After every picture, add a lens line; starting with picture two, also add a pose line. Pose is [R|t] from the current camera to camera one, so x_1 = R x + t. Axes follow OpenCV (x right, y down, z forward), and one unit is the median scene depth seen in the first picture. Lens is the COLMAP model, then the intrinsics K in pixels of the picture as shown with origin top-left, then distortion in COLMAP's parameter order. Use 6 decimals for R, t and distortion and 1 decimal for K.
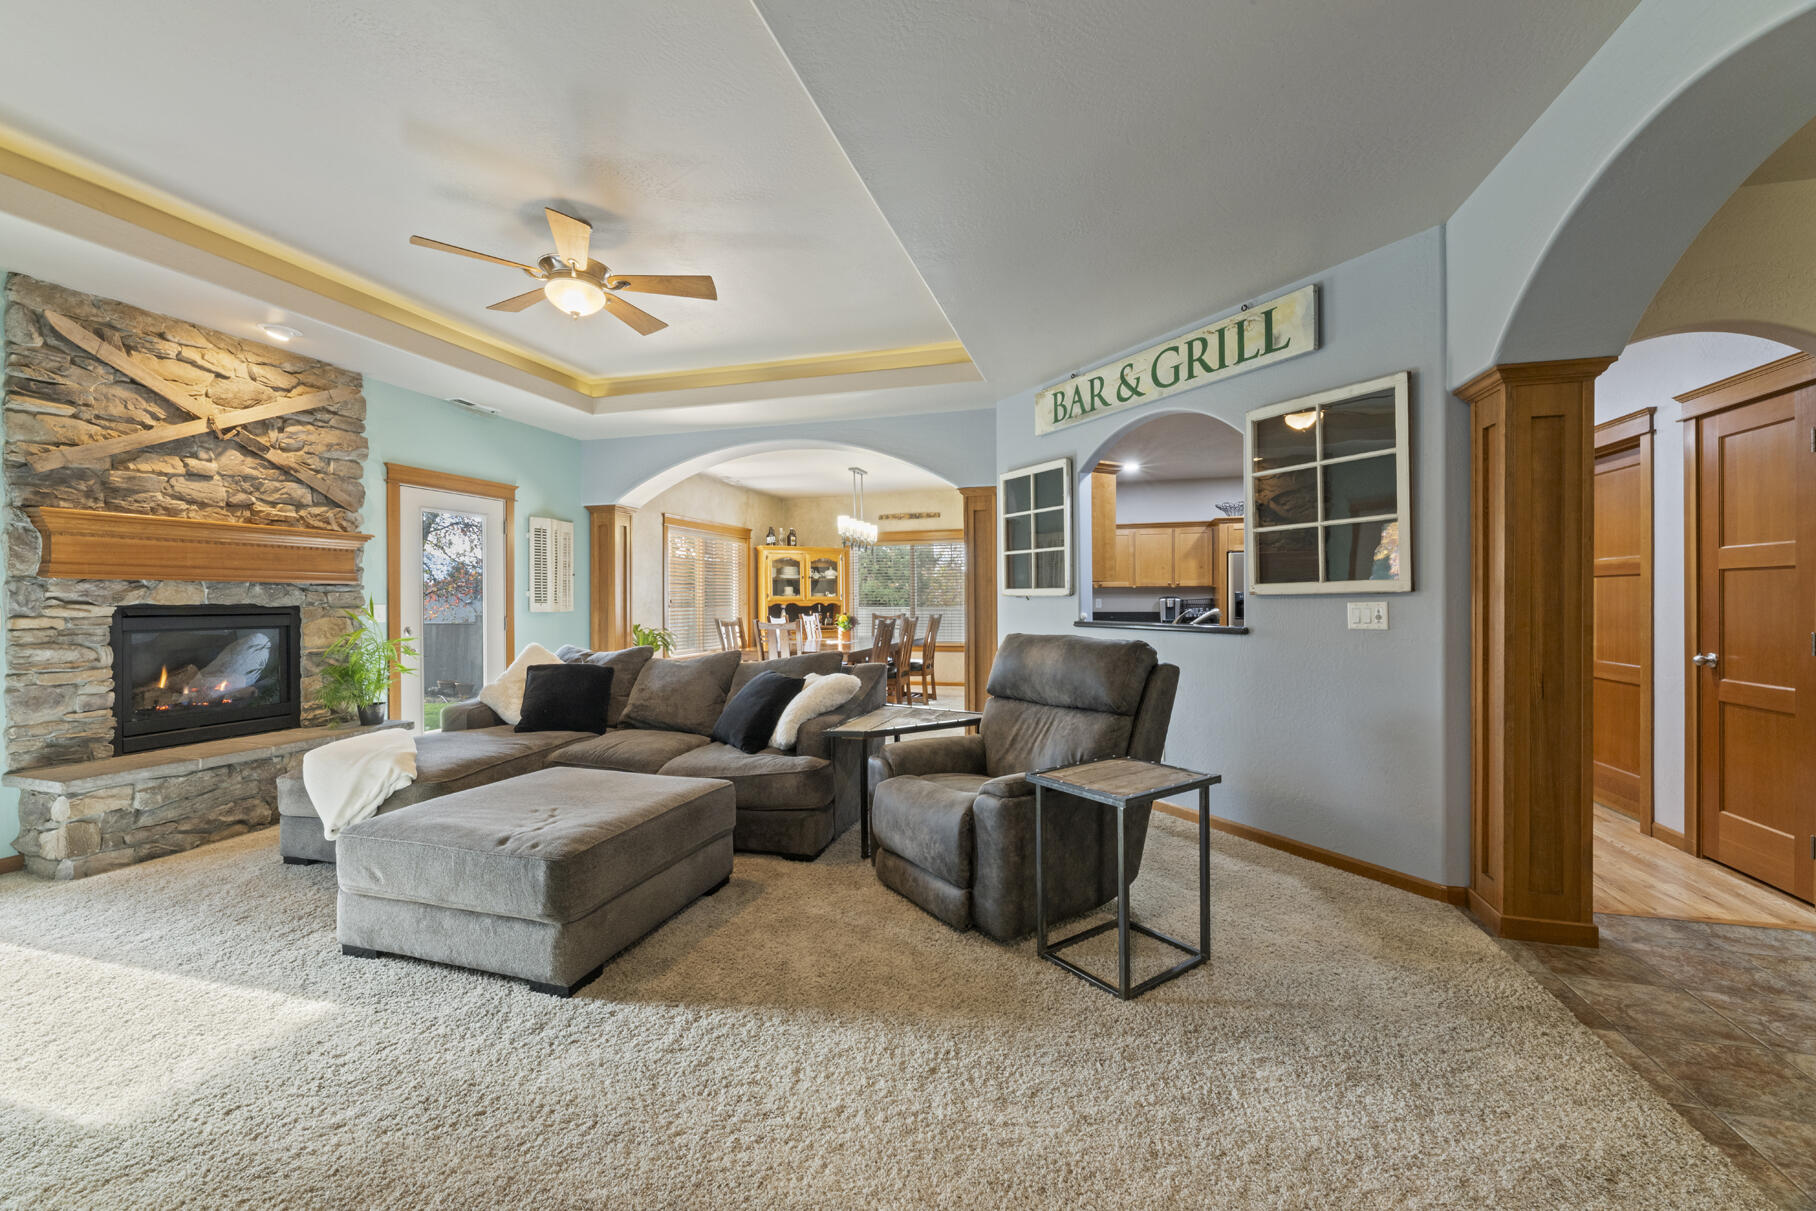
lens RADIAL K [[735.4, 0, 906.2], [0, 735.4, 596.4], [0, 0, 1]] dist [-0.000373, -0.000092]
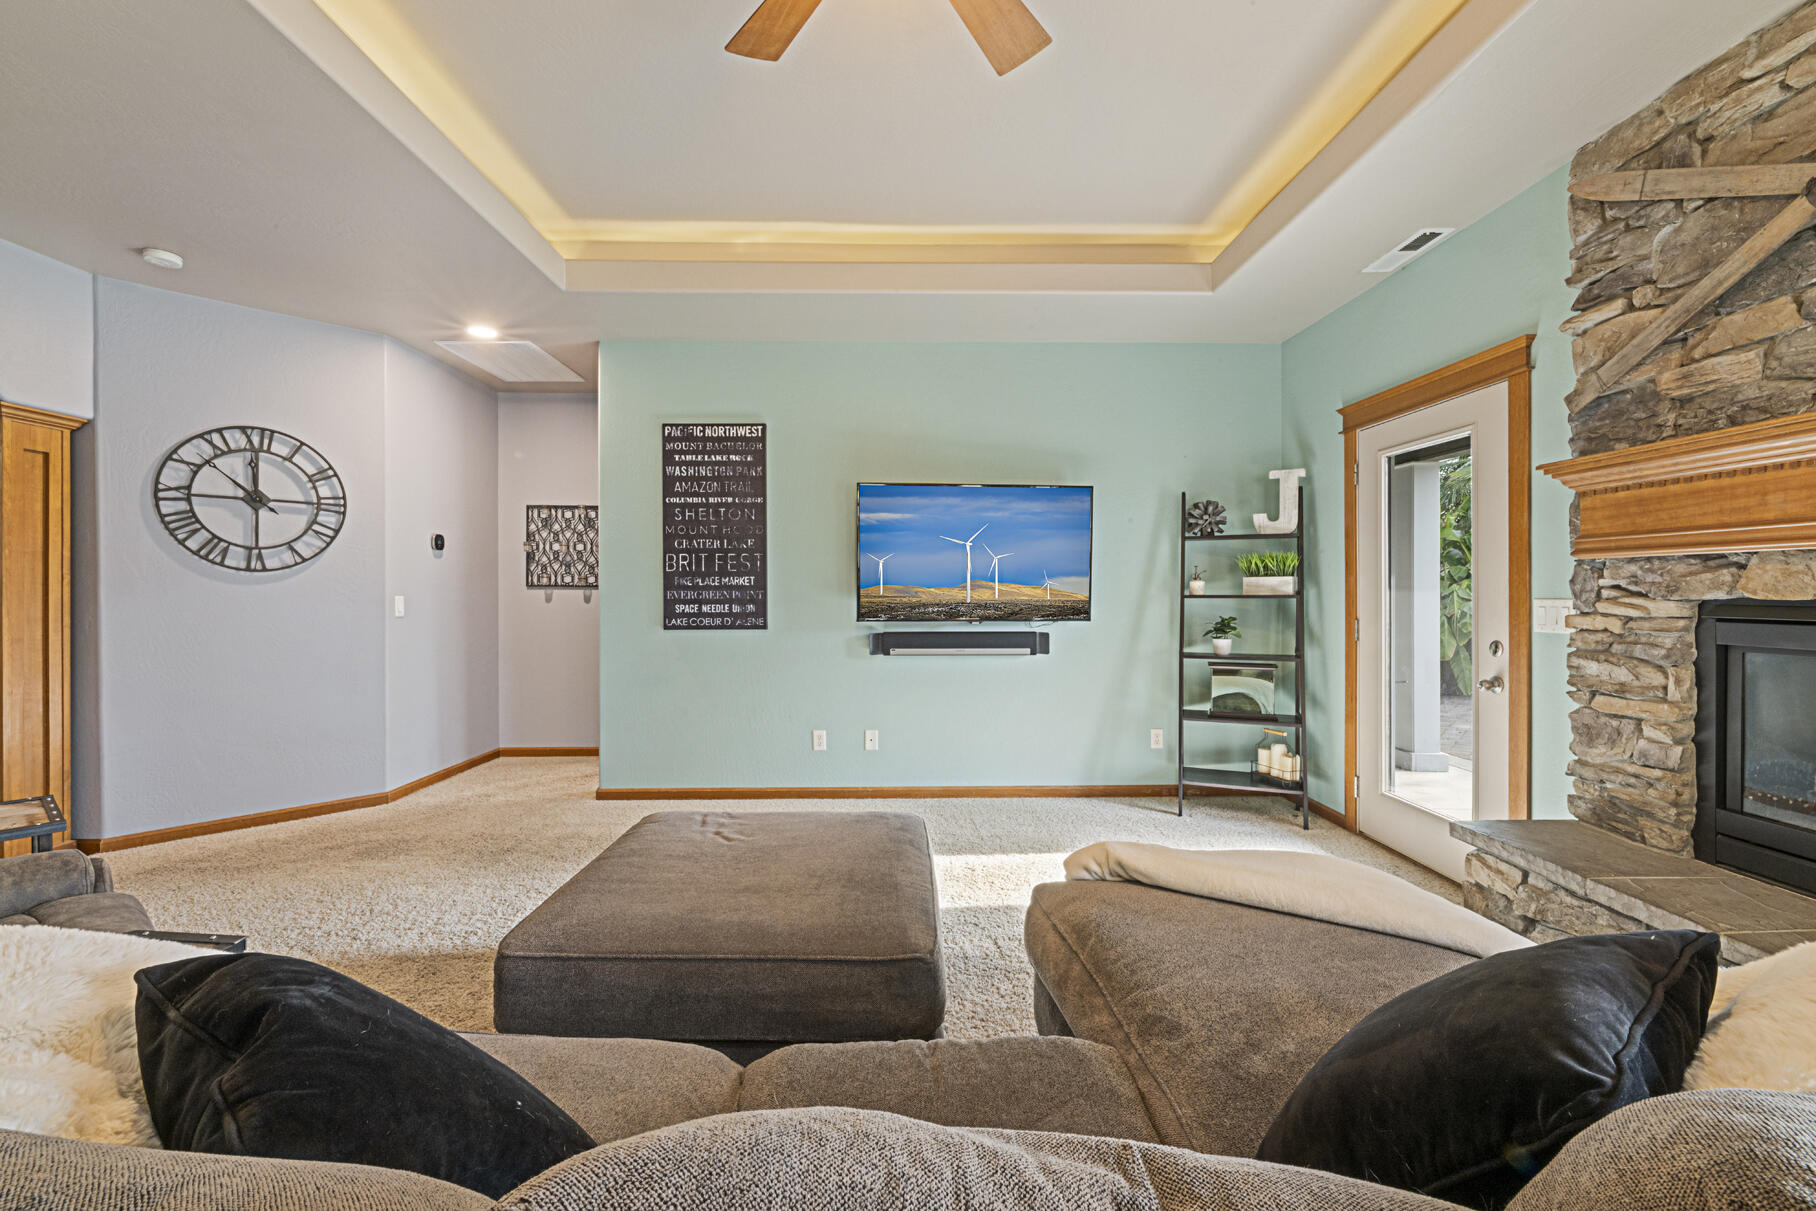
lens RADIAL K [[735.4, 0, 906.2], [0, 735.4, 596.4], [0, 0, 1]] dist [-0.000373, -0.000092]
pose [[-0.954888, 0.005208, -0.296920, -0.274935], [0.004574, 0.999986, 0.002828, 0.004791], [0.296931, 0.001342, -0.954898, 1.220323]]
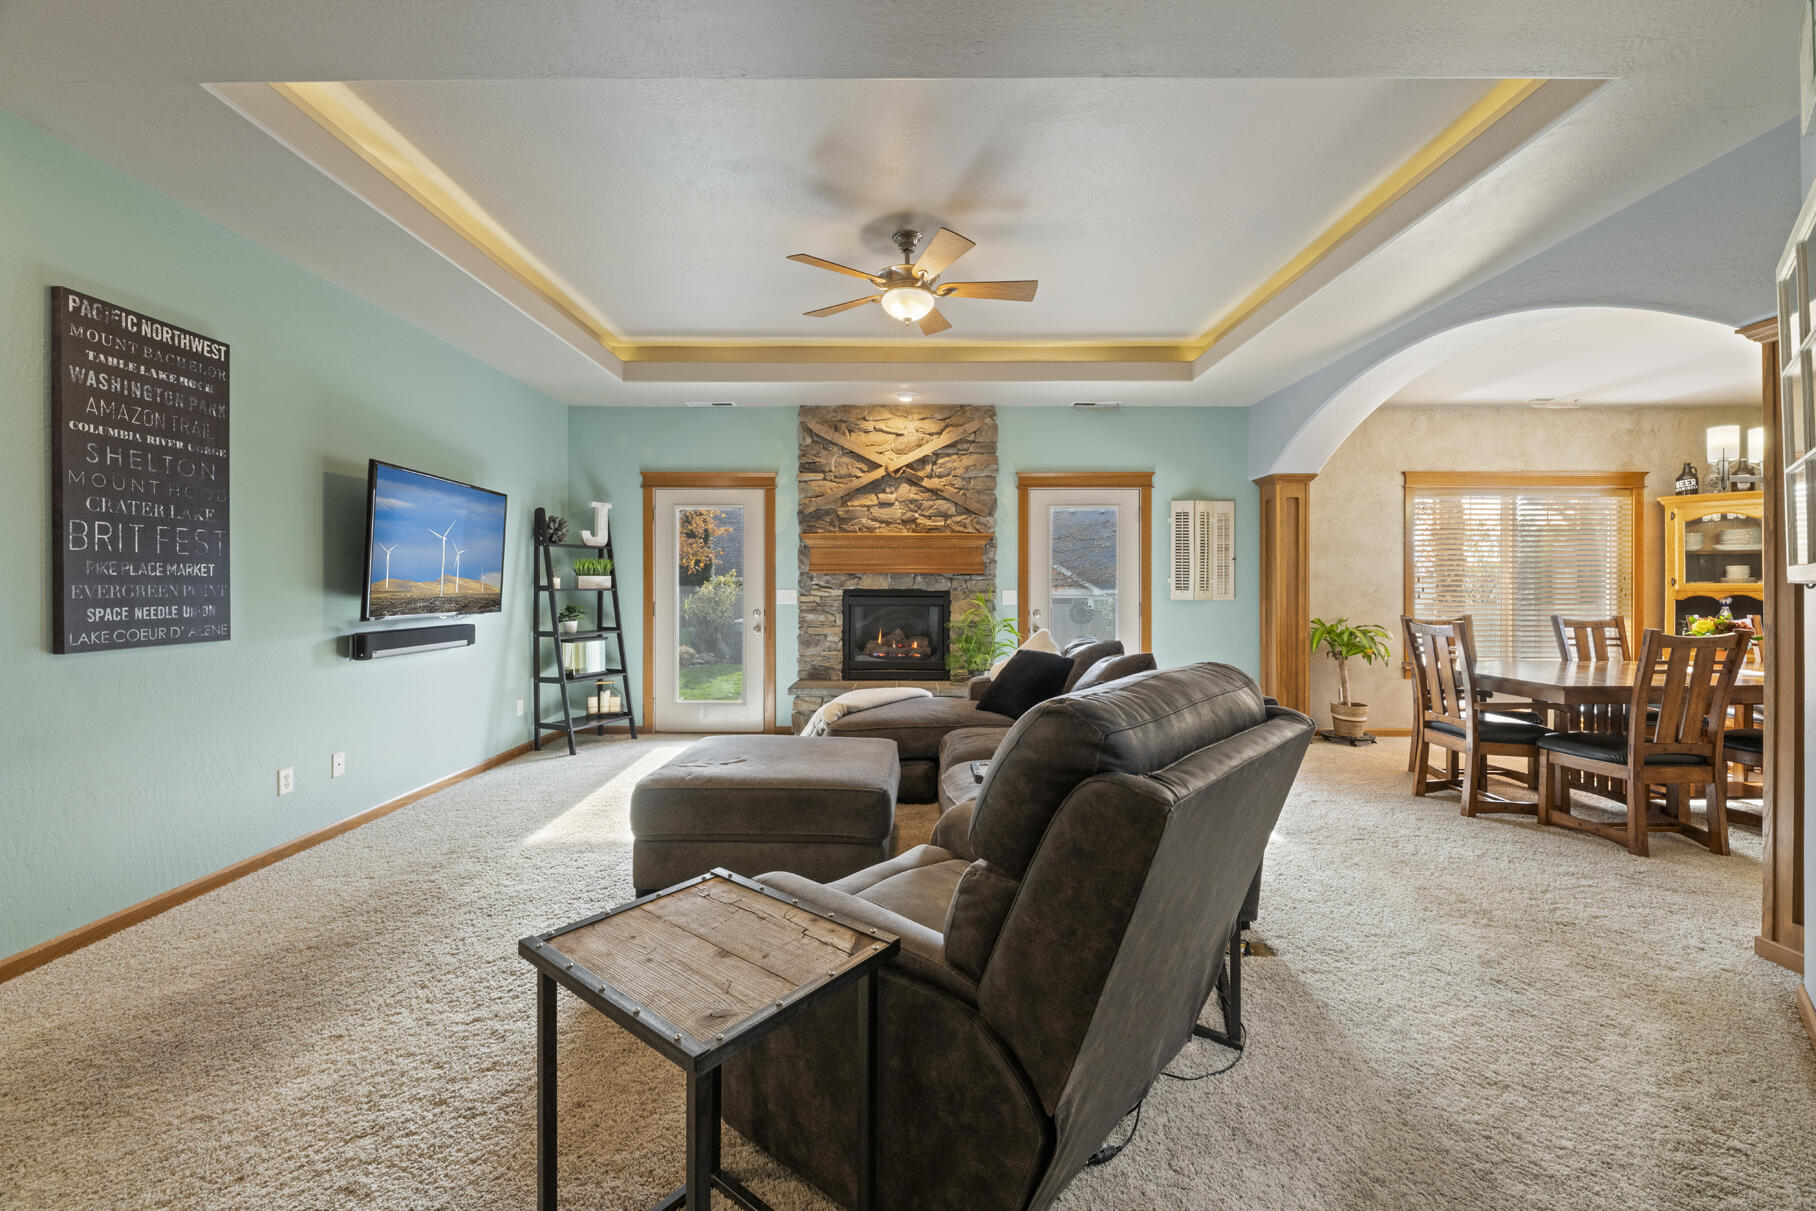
lens RADIAL K [[737.2, 0, 907.5], [0, 737.2, 585.4], [0, 0, 1]] dist [0.000291, 0.000024]
pose [[0.277830, 0.003767, -0.960623, 0.497658], [0.001311, 0.999990, 0.004301, -0.002743], [0.960629, -0.002454, 0.277823, 0.602895]]
